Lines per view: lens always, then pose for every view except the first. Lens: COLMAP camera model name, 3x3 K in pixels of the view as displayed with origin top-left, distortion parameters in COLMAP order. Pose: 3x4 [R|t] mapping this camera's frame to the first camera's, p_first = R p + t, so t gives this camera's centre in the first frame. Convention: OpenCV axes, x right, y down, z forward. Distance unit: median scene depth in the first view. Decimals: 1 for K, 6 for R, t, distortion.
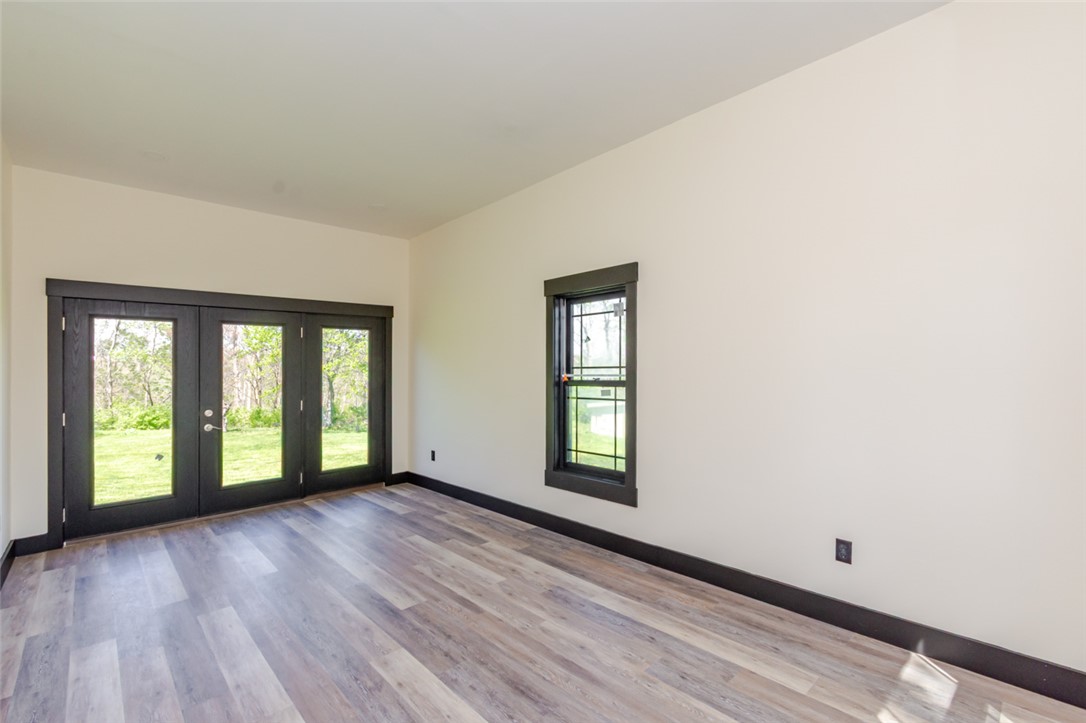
lens RADIAL K [[477.1, 0, 543.0], [0, 477.1, 361.5], [0, 0, 1]] dist [0.024970, -0.012172]
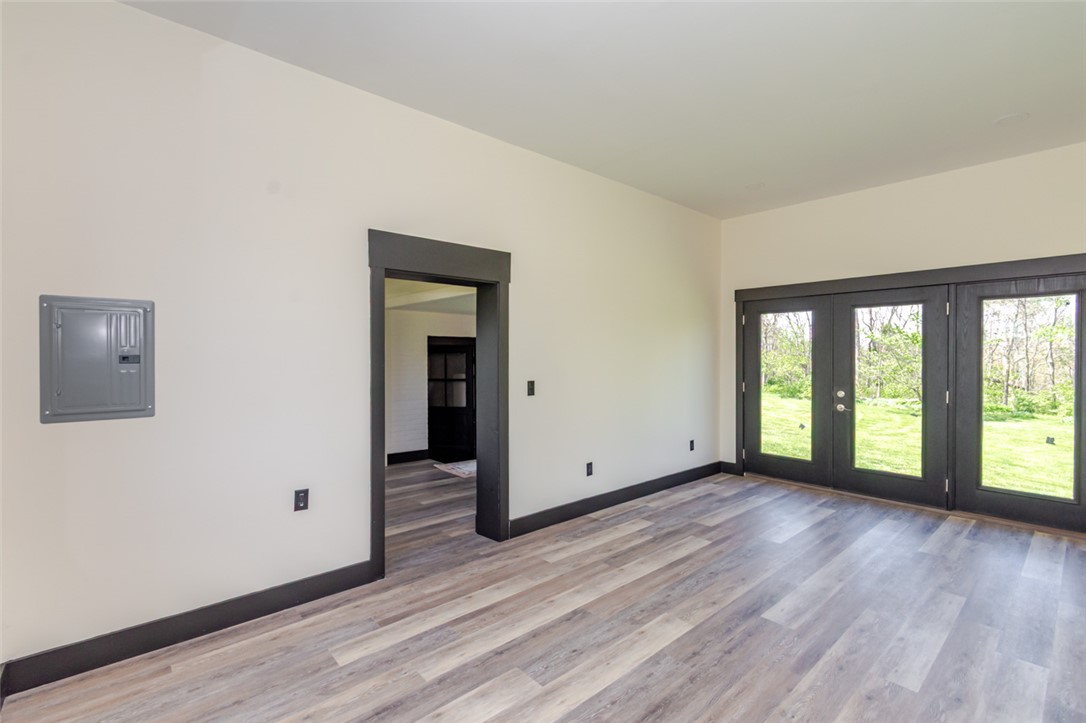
lens RADIAL K [[494.1, 0, 538.2], [0, 494.1, 345.2], [0, 0, 1]] dist [-0.016639, 0.000170]
pose [[-0.042273, -0.006295, -0.999086, 0.491960], [0.013771, 0.999881, -0.006883, -0.002436], [0.999011, -0.014049, -0.042181, 0.456019]]
